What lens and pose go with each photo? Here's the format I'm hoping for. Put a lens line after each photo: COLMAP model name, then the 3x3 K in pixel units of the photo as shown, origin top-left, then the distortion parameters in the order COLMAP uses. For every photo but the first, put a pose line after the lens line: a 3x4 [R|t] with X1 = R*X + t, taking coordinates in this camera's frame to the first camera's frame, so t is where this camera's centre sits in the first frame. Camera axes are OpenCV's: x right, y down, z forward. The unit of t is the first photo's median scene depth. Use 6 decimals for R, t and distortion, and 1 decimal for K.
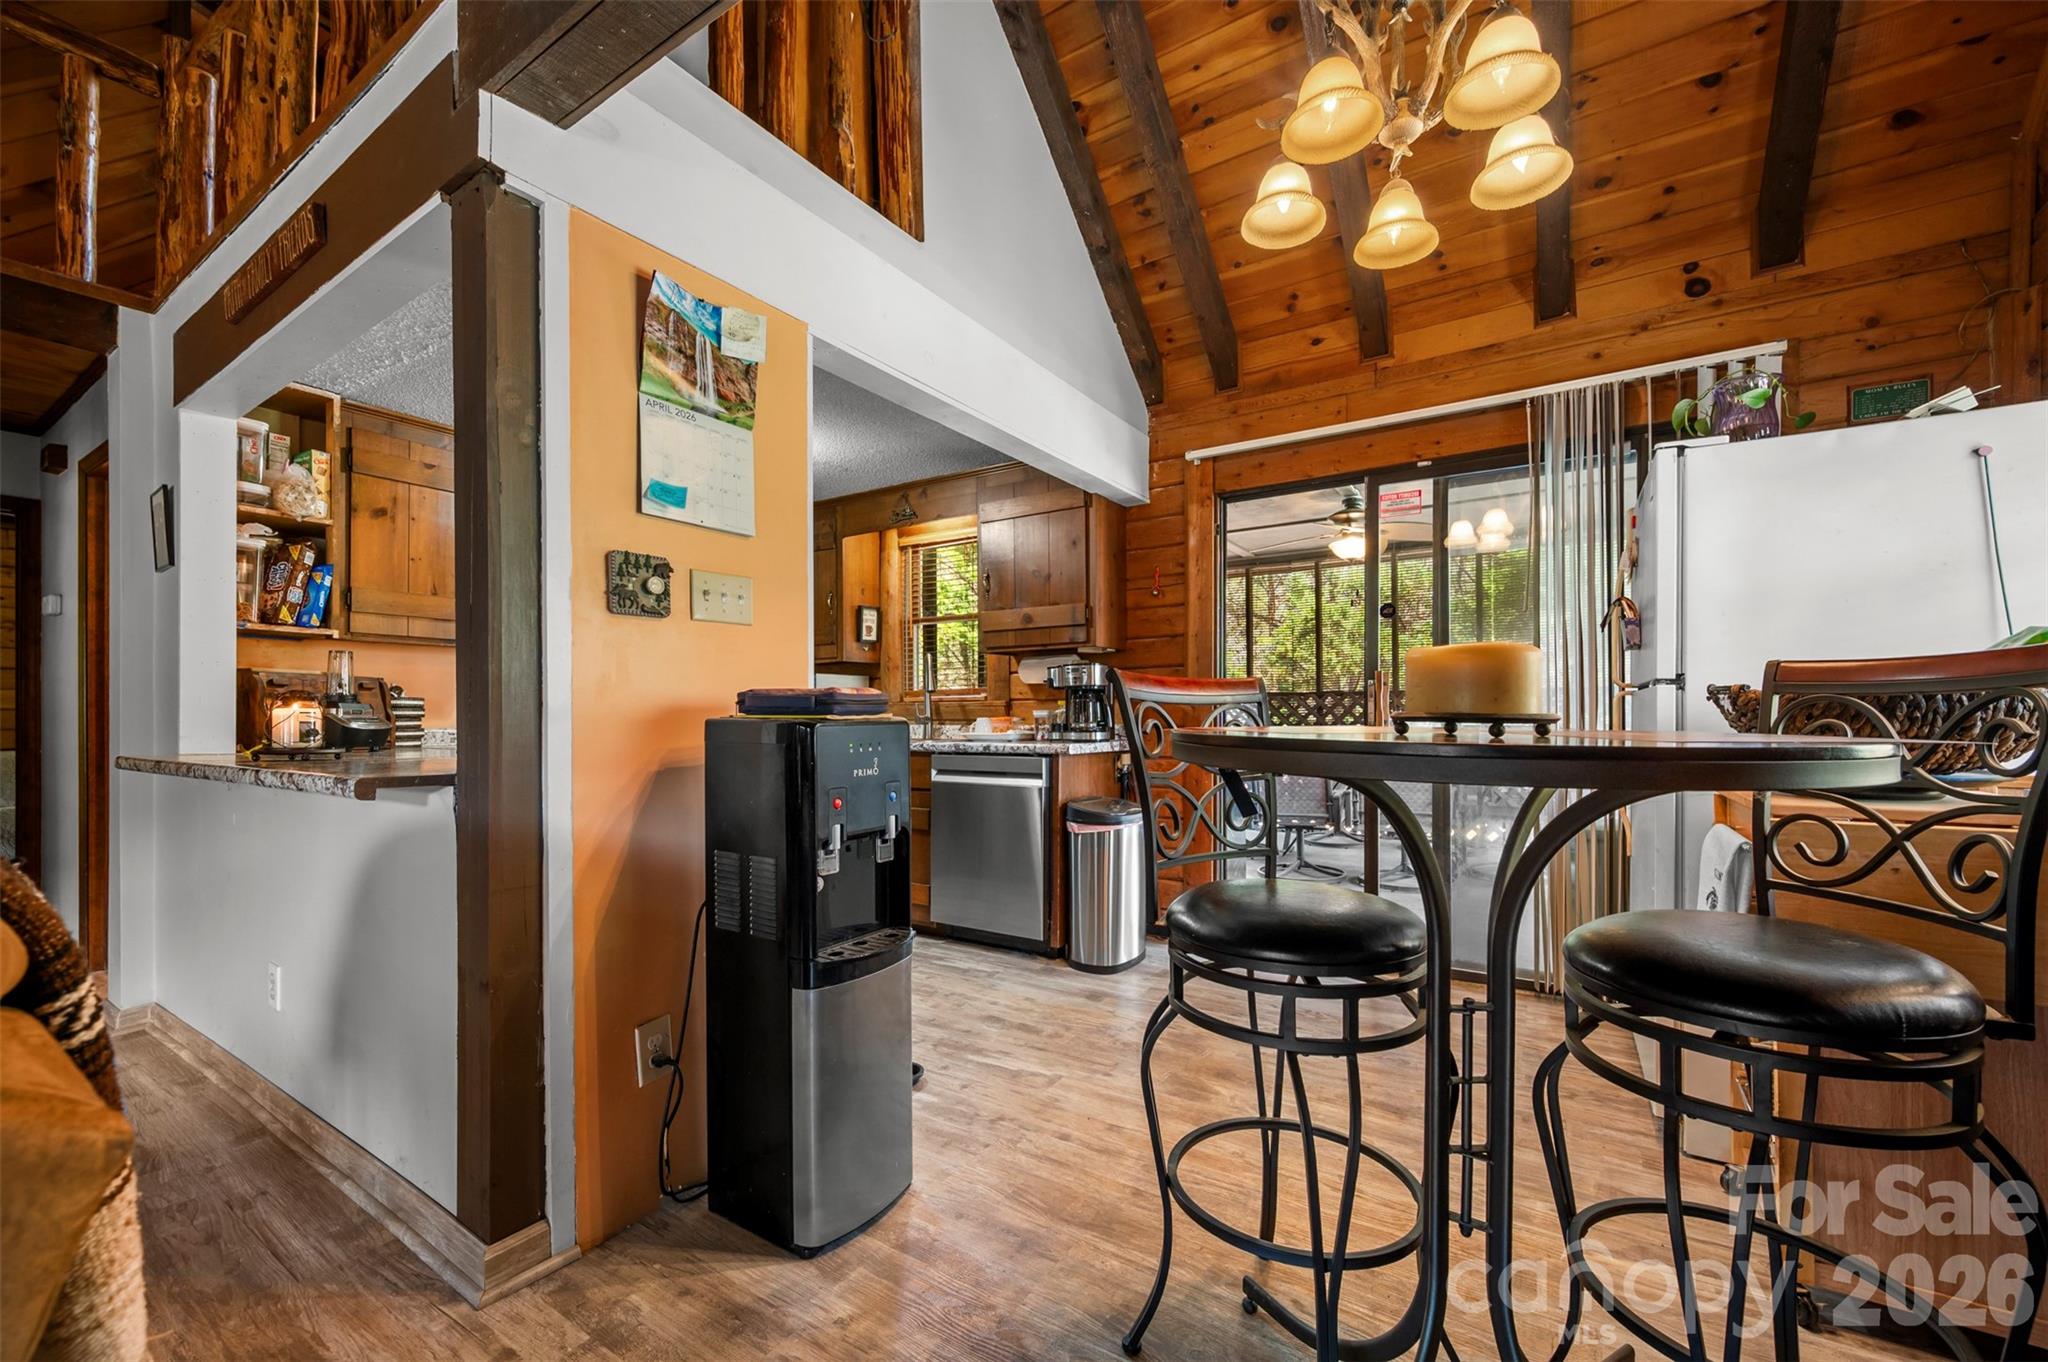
lens RADIAL K [[825.0, 0, 1035.2], [0, 825.0, 710.0], [0, 0, 1]] dist [-0.003094, 0.000128]
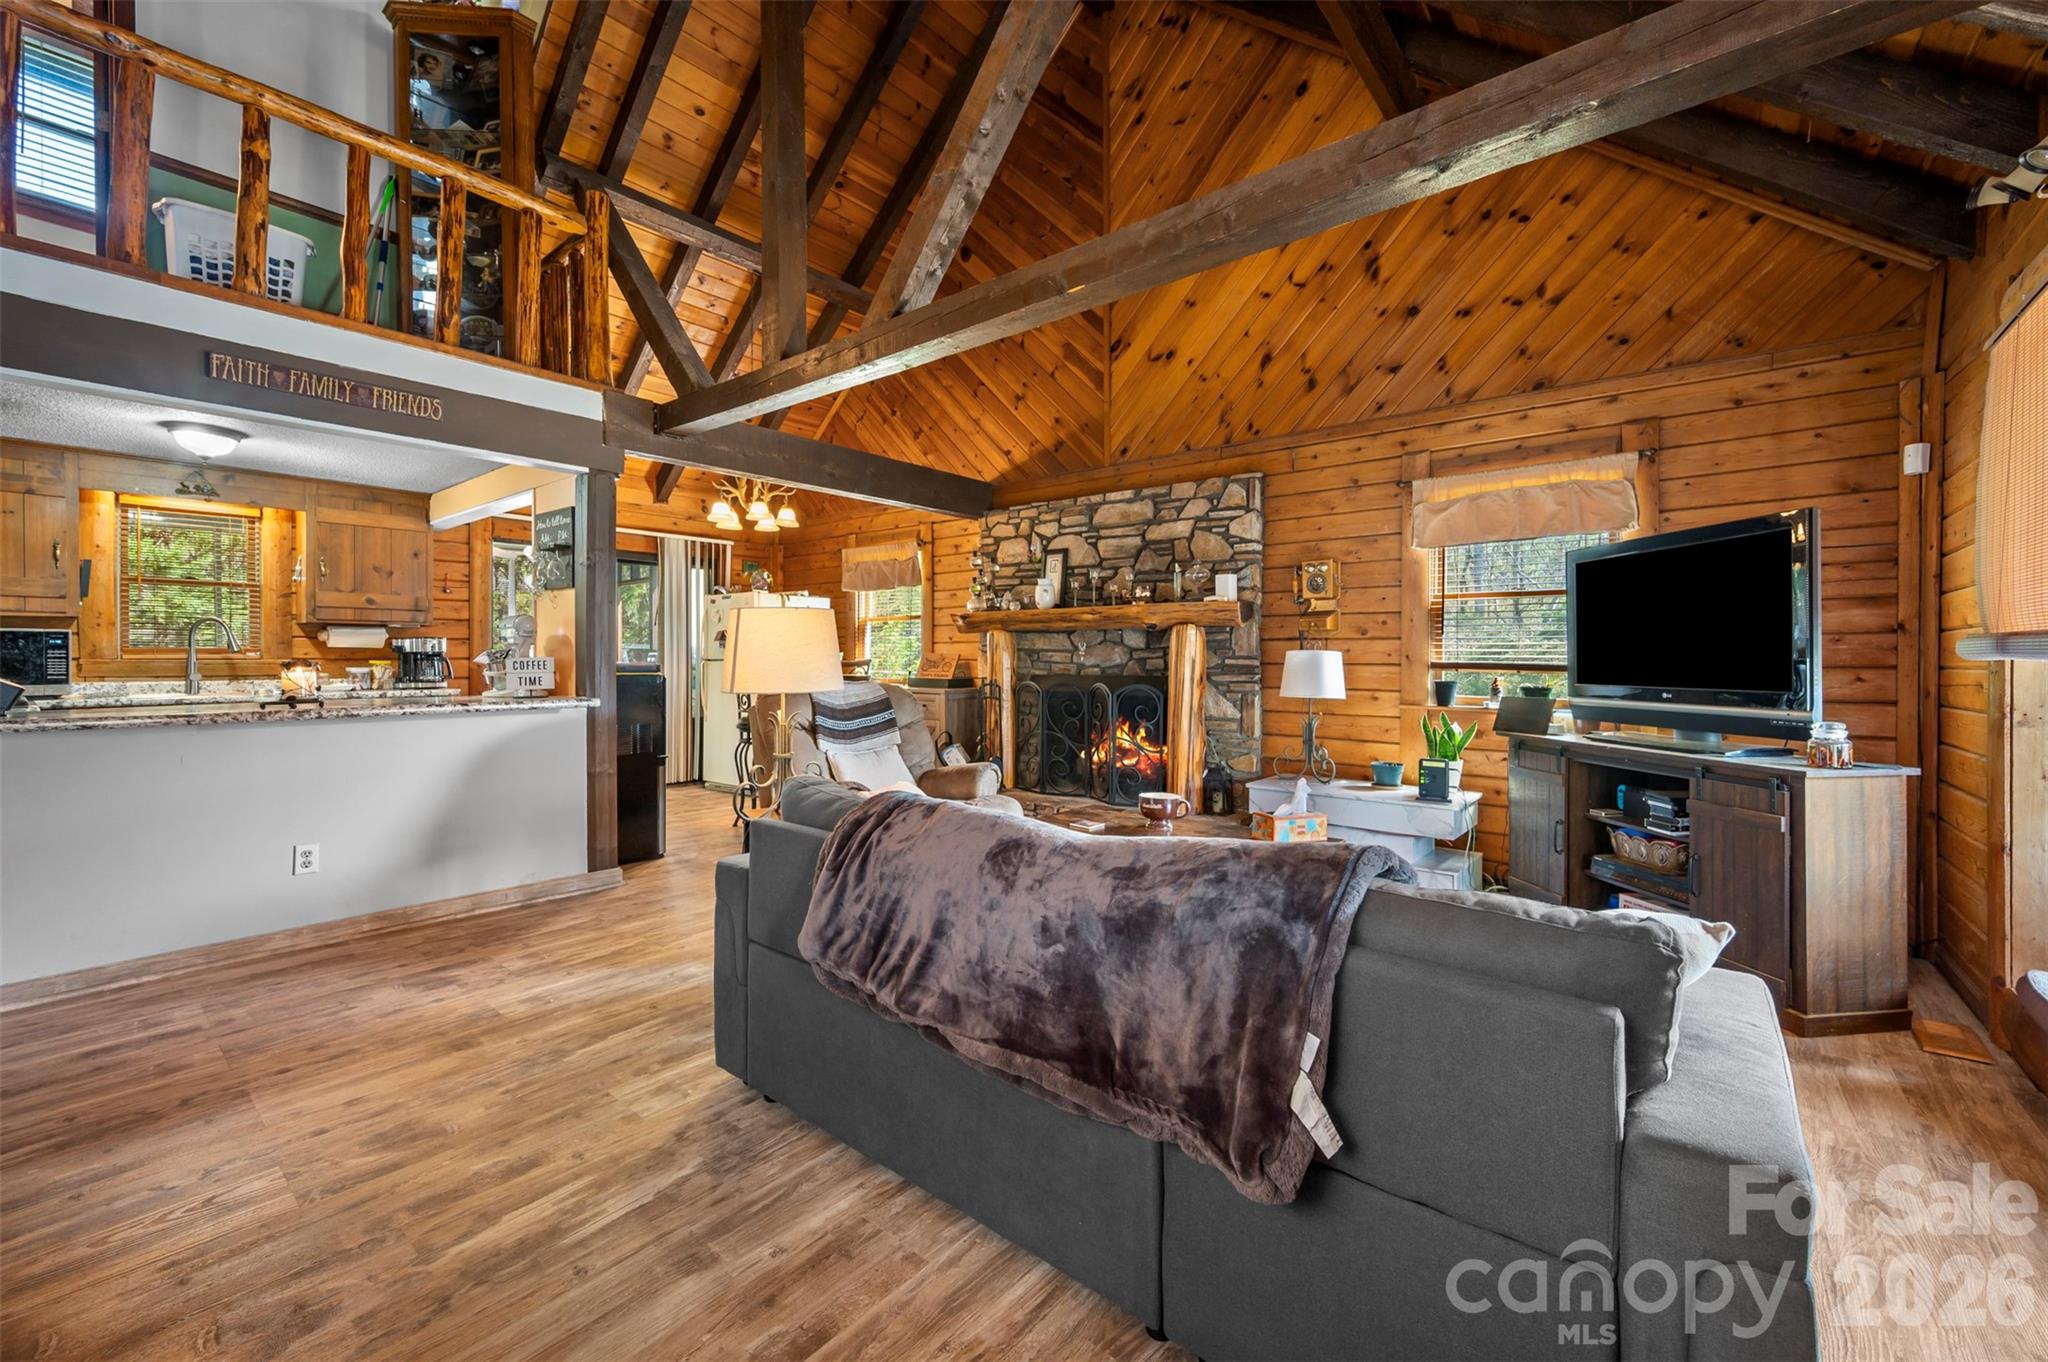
lens RADIAL K [[820.8, 0, 1026.6], [0, 820.8, 656.1], [0, 0, 1]] dist [0.000911, 0.000278]
pose [[0.118394, 0.009589, 0.992920, -1.580108], [-0.005389, 0.999945, -0.009014, -0.017113], [-0.992952, -0.004283, 0.118439, -0.318967]]
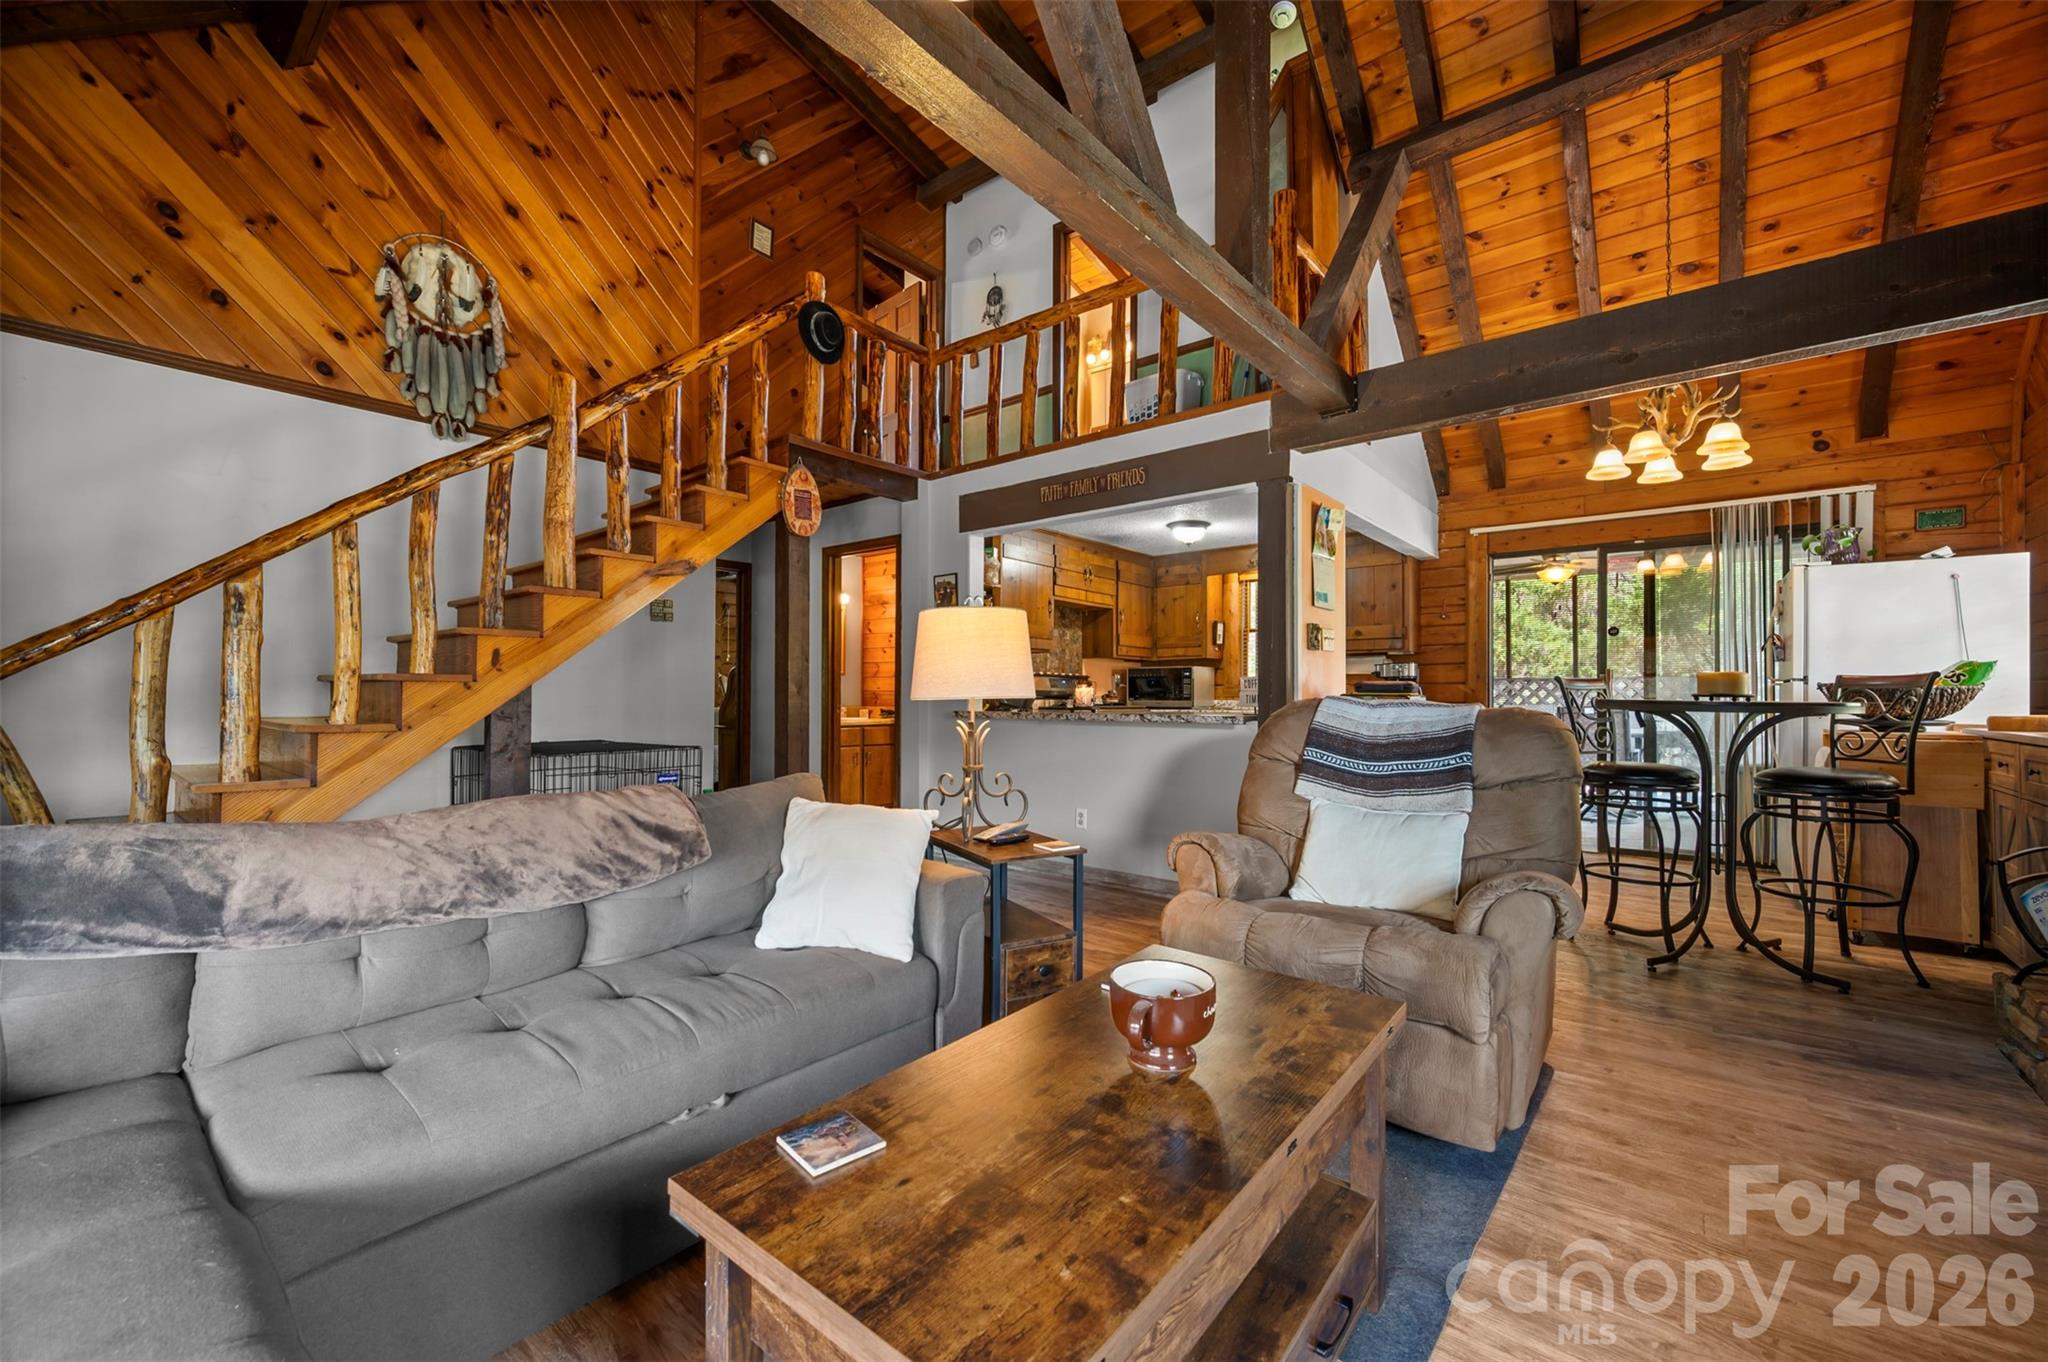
lens RADIAL K [[821.5, 0, 1034.5], [0, 821.5, 679.6], [0, 0, 1]] dist [0.000001, 0.000173]
pose [[0.993949, 0.005746, -0.109689, -0.570156], [-0.007266, 0.999883, -0.013464, 0.003965], [0.109599, 0.014180, 0.993875, -0.786964]]
